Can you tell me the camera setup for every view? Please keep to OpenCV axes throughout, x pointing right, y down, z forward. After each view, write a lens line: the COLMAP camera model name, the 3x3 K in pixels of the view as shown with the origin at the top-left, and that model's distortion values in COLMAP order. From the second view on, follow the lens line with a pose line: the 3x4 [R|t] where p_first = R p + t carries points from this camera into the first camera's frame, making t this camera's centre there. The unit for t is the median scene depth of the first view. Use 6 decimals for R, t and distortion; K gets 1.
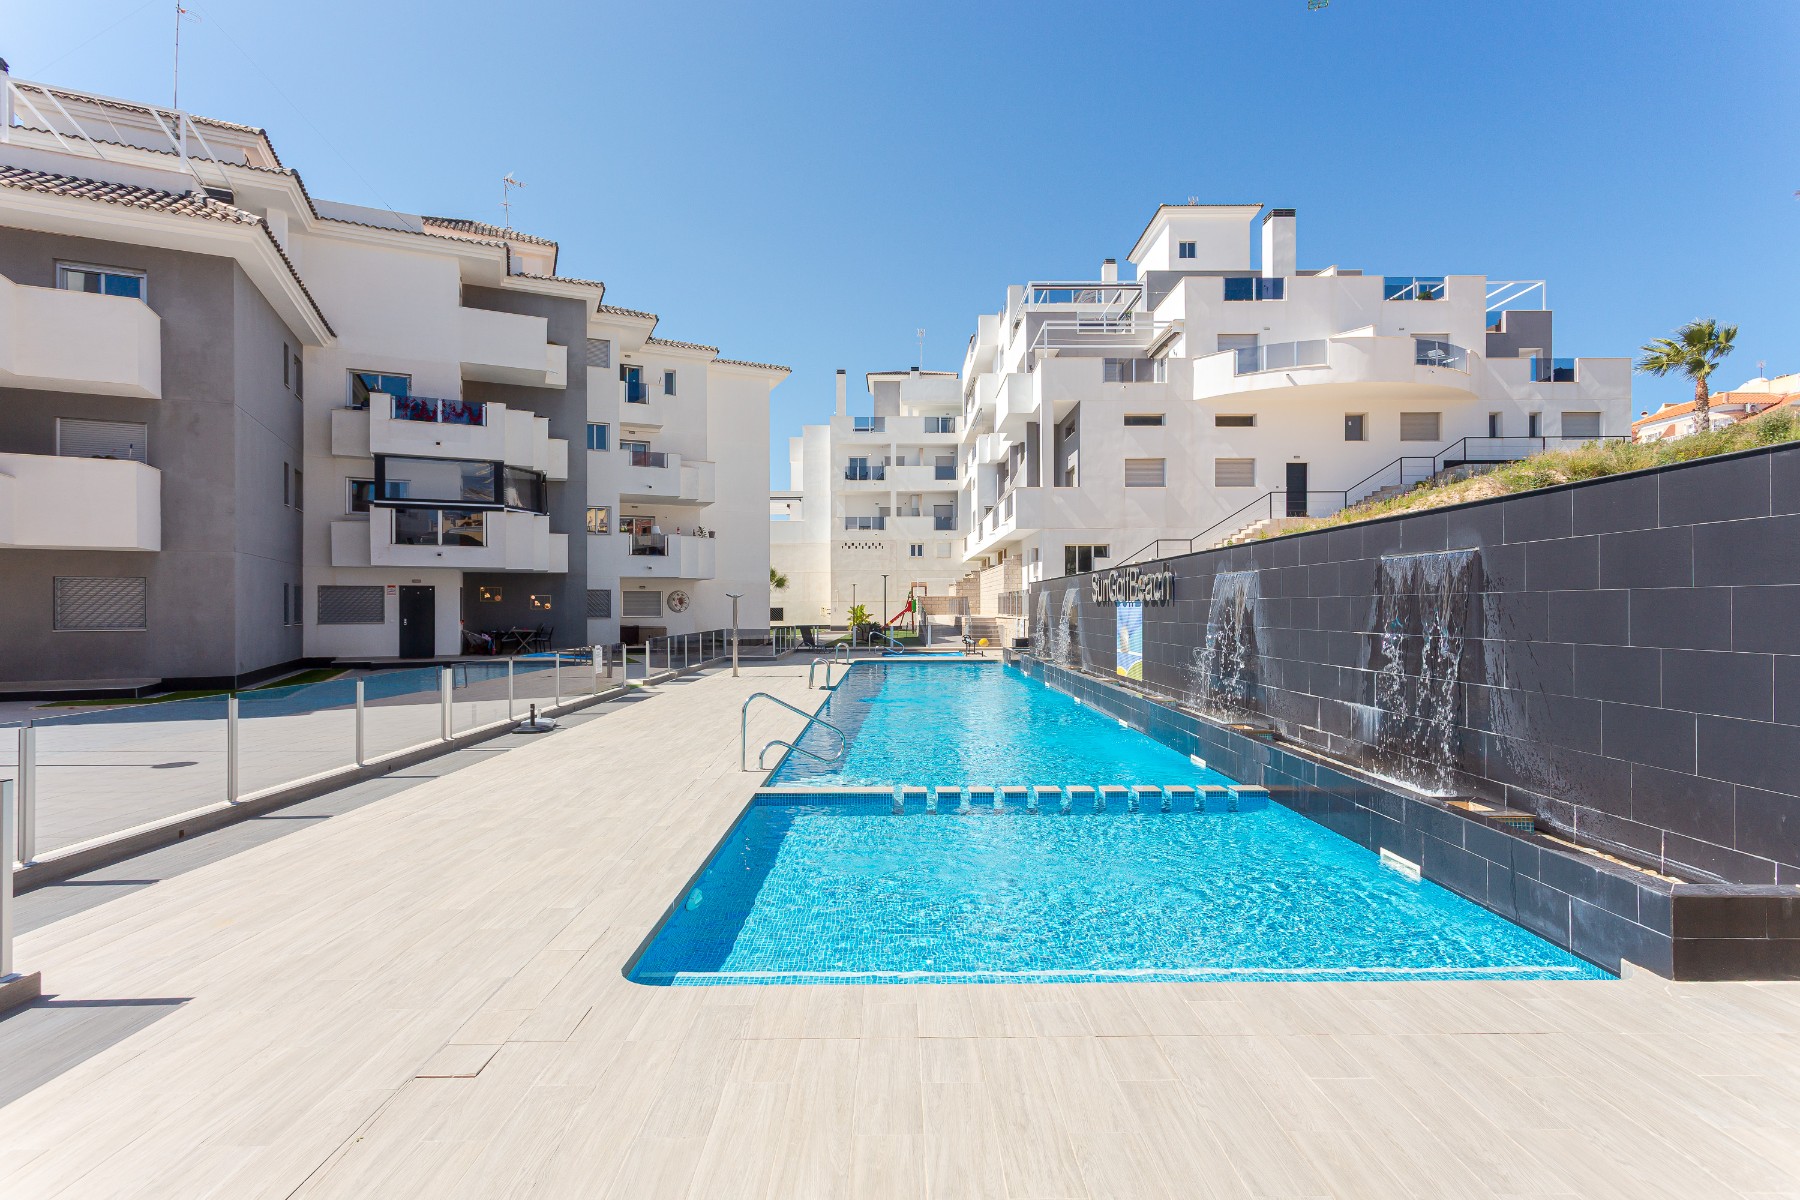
lens RADIAL K [[860.8, 0, 900.0], [0, 860.8, 600.0], [0, 0, 1]] dist [-0.000581, 0.000646]
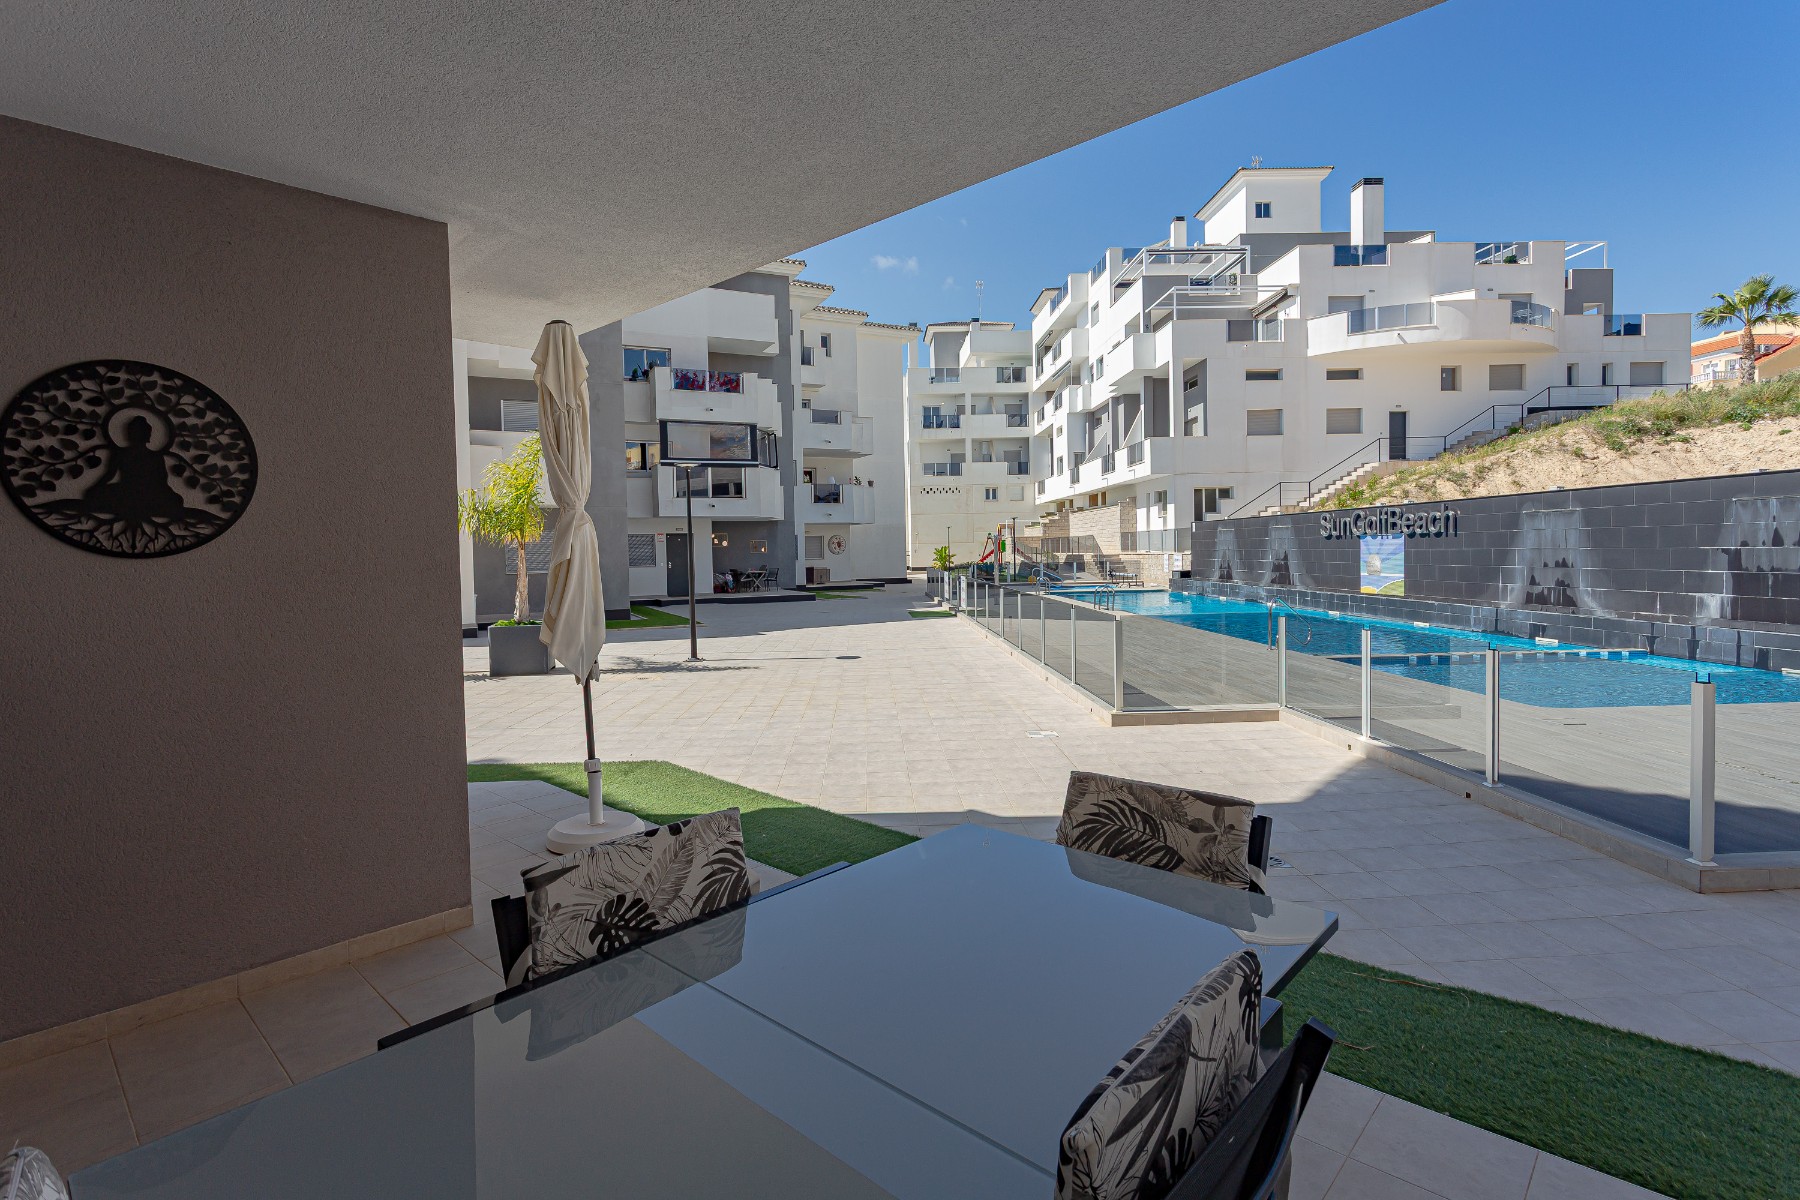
lens RADIAL K [[871.9, 0, 890.7], [0, 871.9, 570.5], [0, 0, 1]] dist [0.004547, 0.000119]
pose [[0.999526, -0.018220, 0.024818, -0.229204], [0.017435, 0.999353, 0.031468, 0.000774], [-0.025376, -0.031021, 0.999197, -0.127076]]
